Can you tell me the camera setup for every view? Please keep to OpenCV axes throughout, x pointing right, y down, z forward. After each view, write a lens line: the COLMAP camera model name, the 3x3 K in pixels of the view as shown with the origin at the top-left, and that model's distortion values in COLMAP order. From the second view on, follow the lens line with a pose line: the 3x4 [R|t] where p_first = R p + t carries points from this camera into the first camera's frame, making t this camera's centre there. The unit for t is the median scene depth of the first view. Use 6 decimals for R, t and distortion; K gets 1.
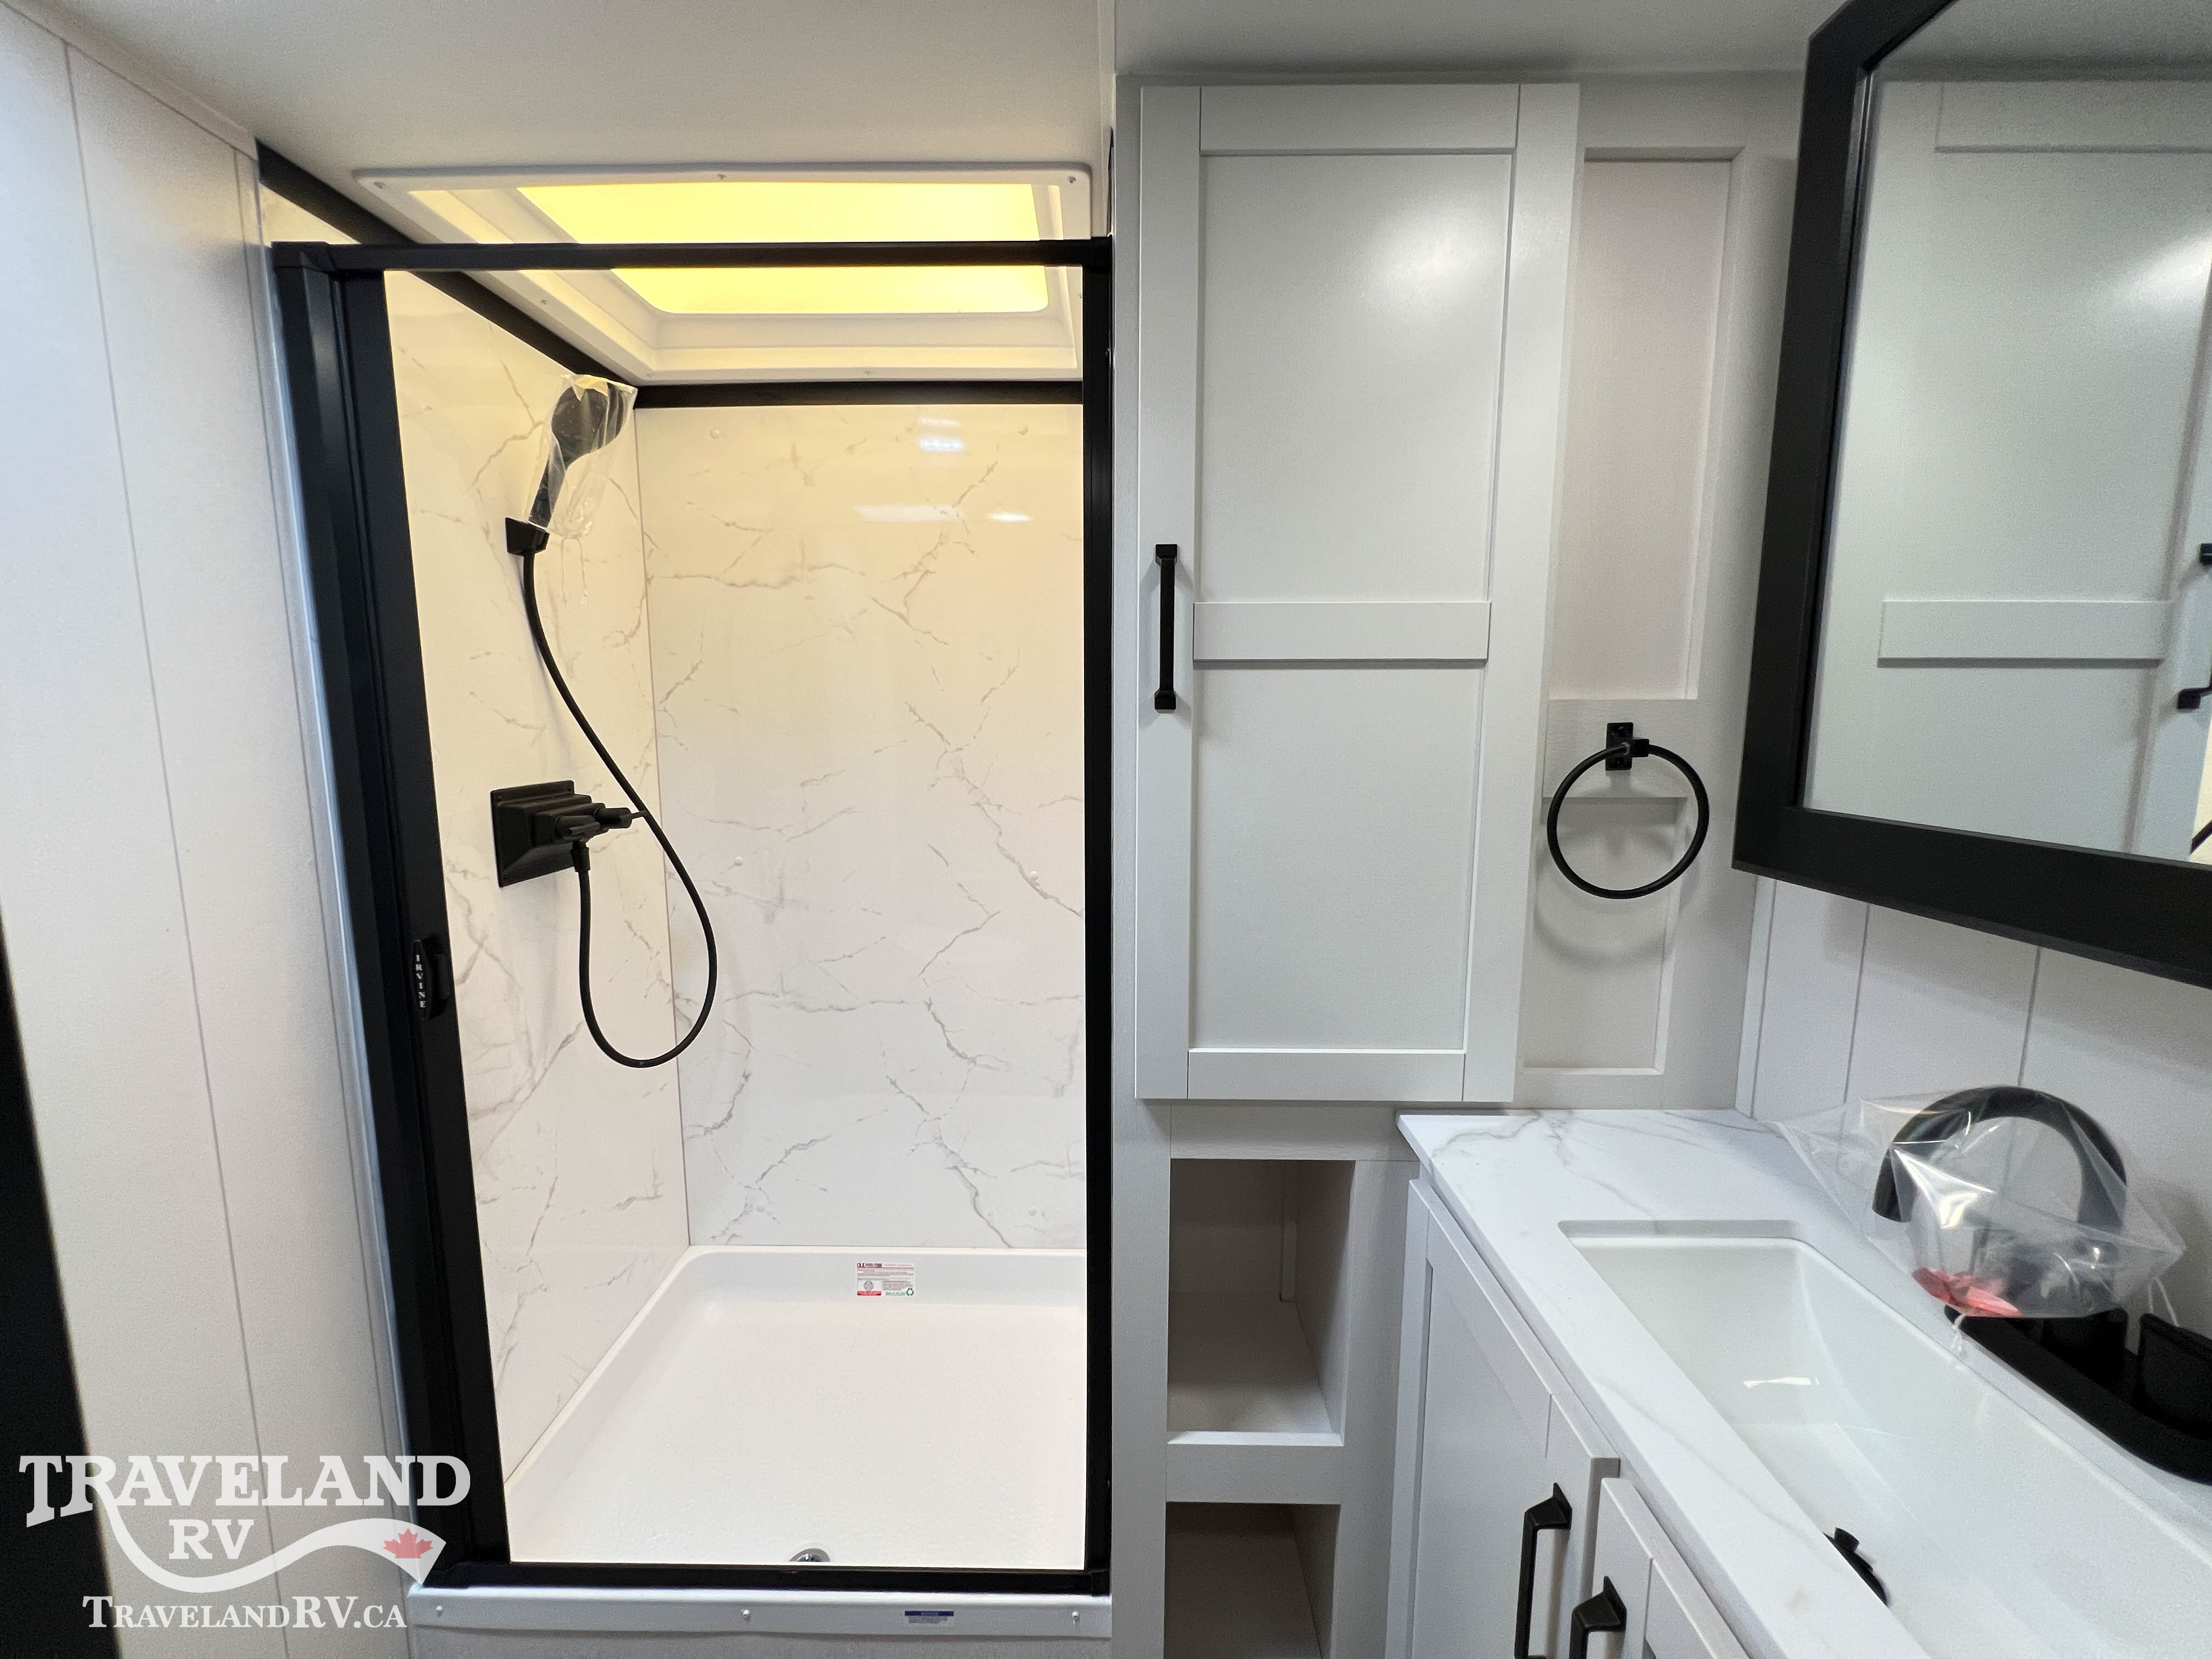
lens RADIAL K [[883.4, 0, 1110.4], [0, 883.4, 826.9], [0, 0, 1]] dist [-0.000701, 0.000466]
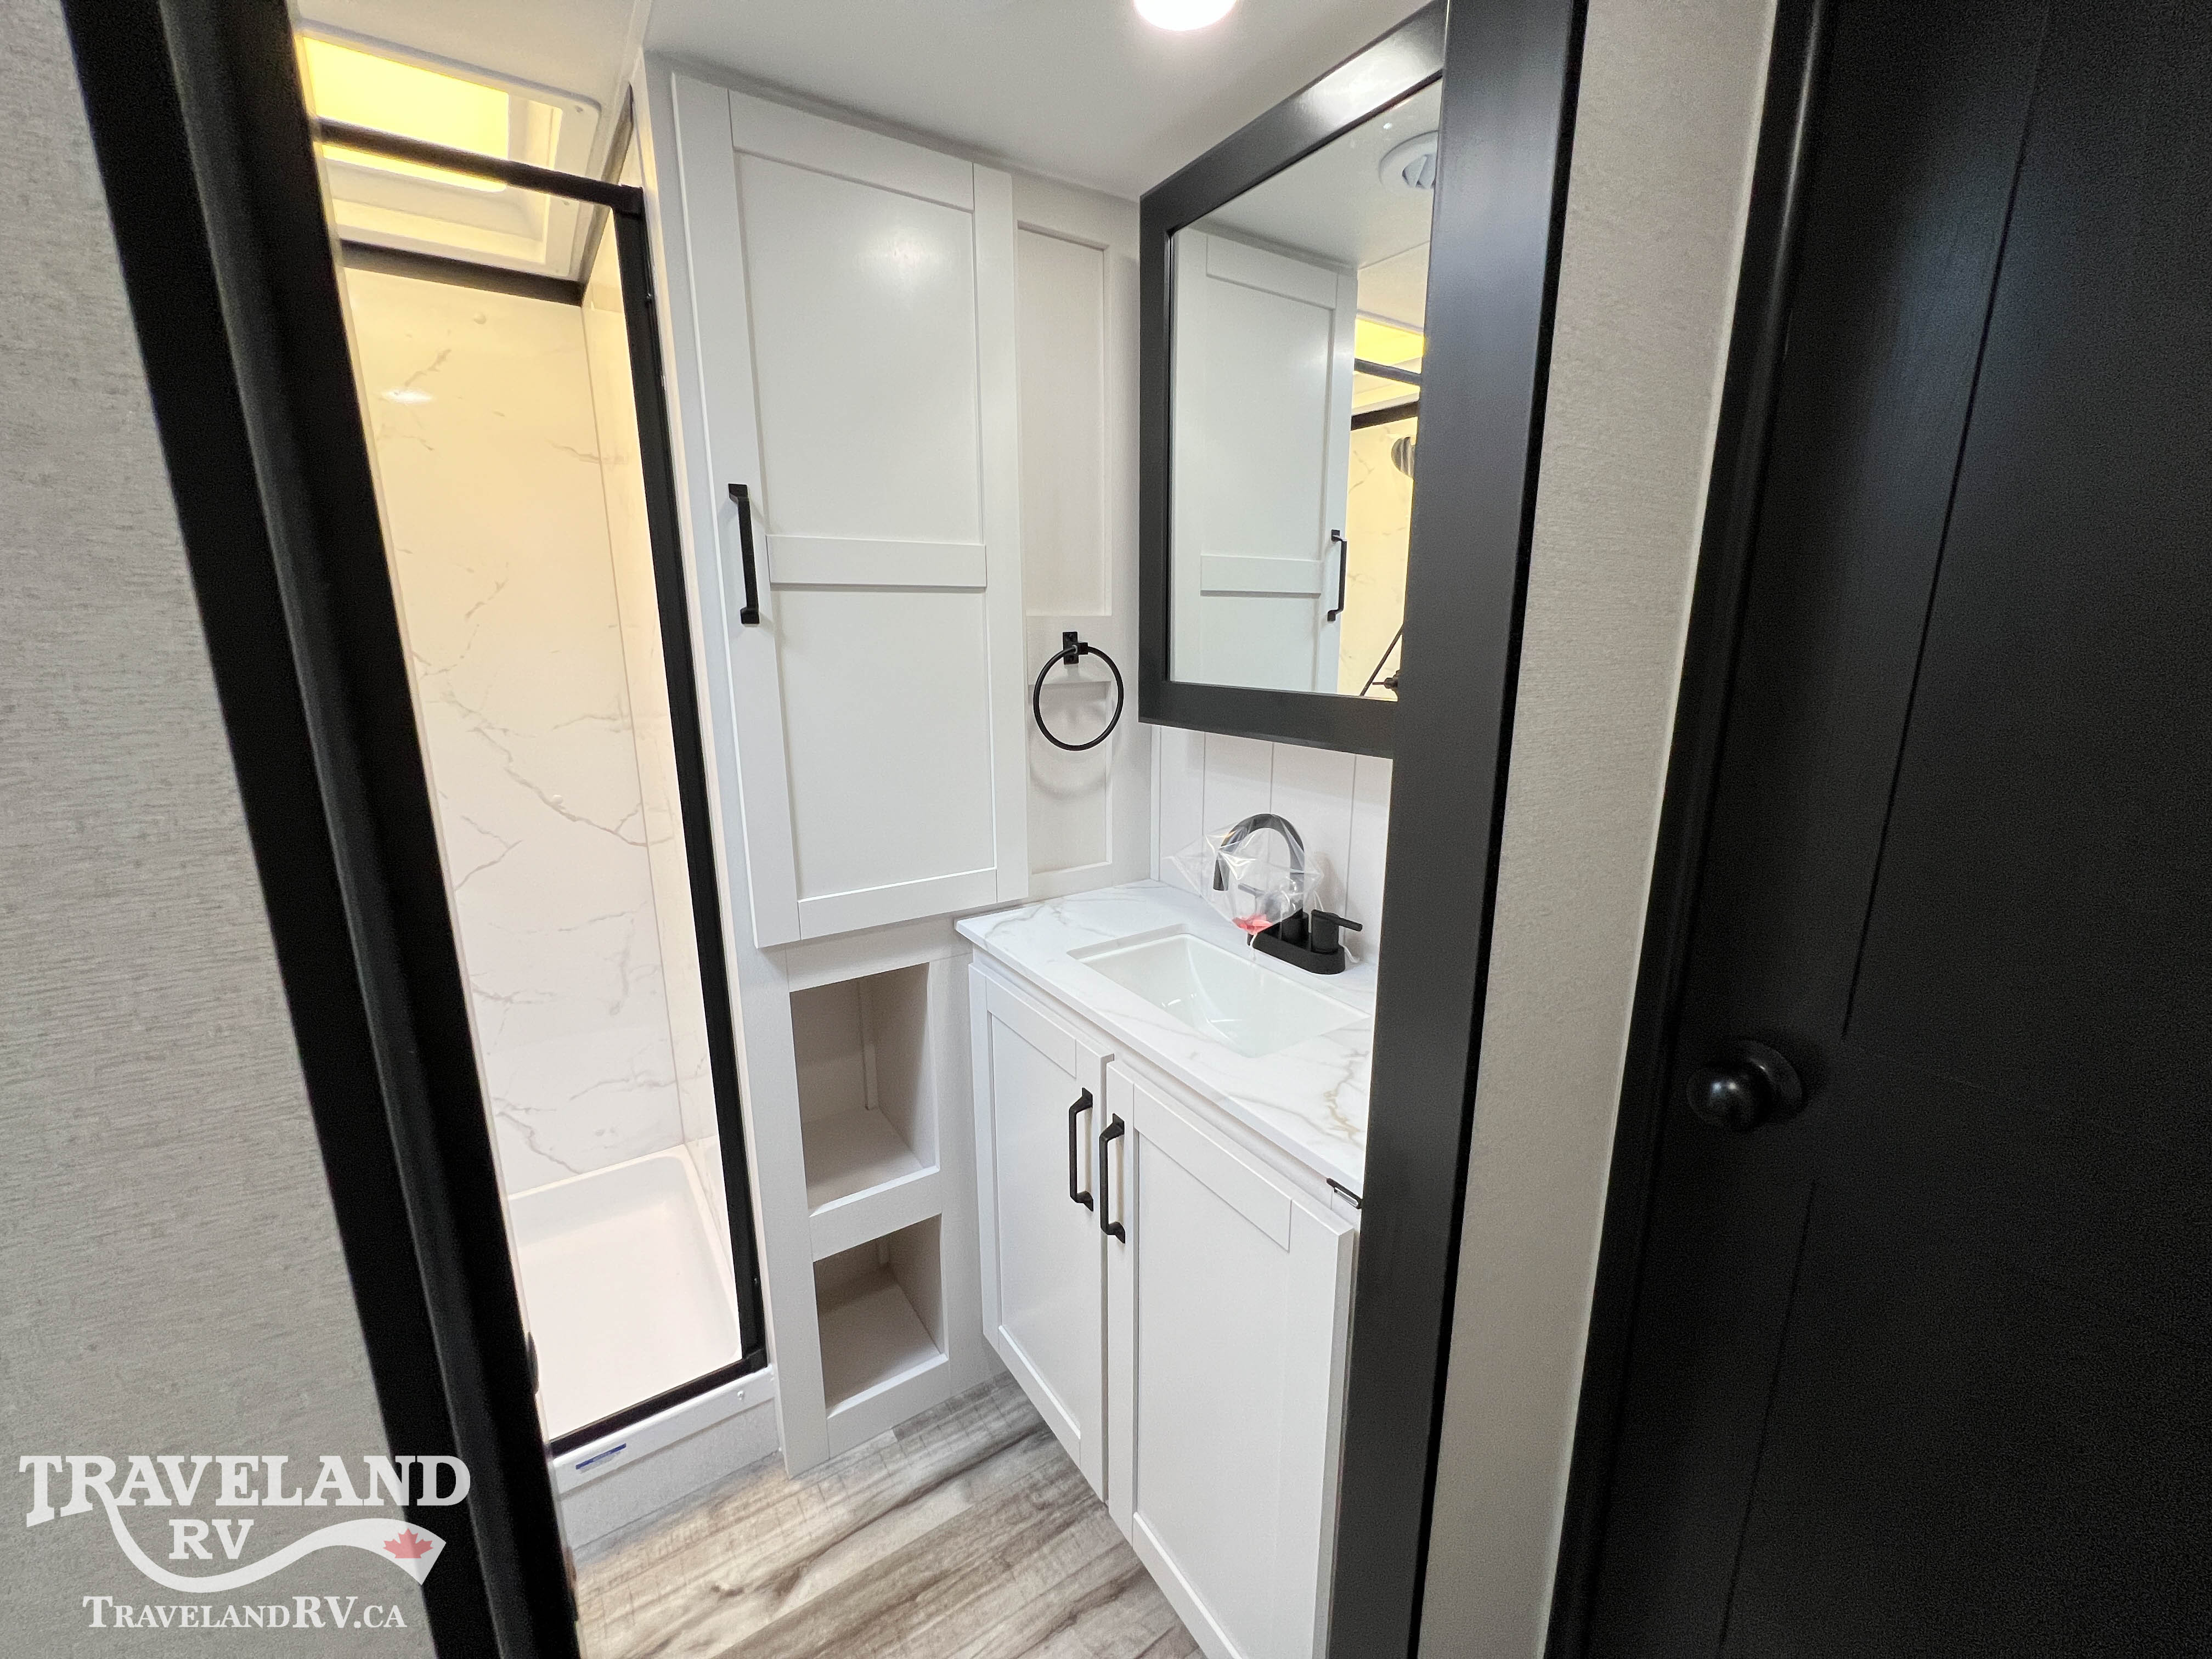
lens RADIAL K [[883.4, 0, 1105.9], [0, 883.4, 840.4], [0, 0, 1]] dist [-0.000701, 0.000466]
pose [[0.830371, -0.136839, 0.540148, -0.227279], [0.079142, 0.988513, 0.128761, 0.043418], [-0.551562, -0.064171, 0.831662, -0.297136]]
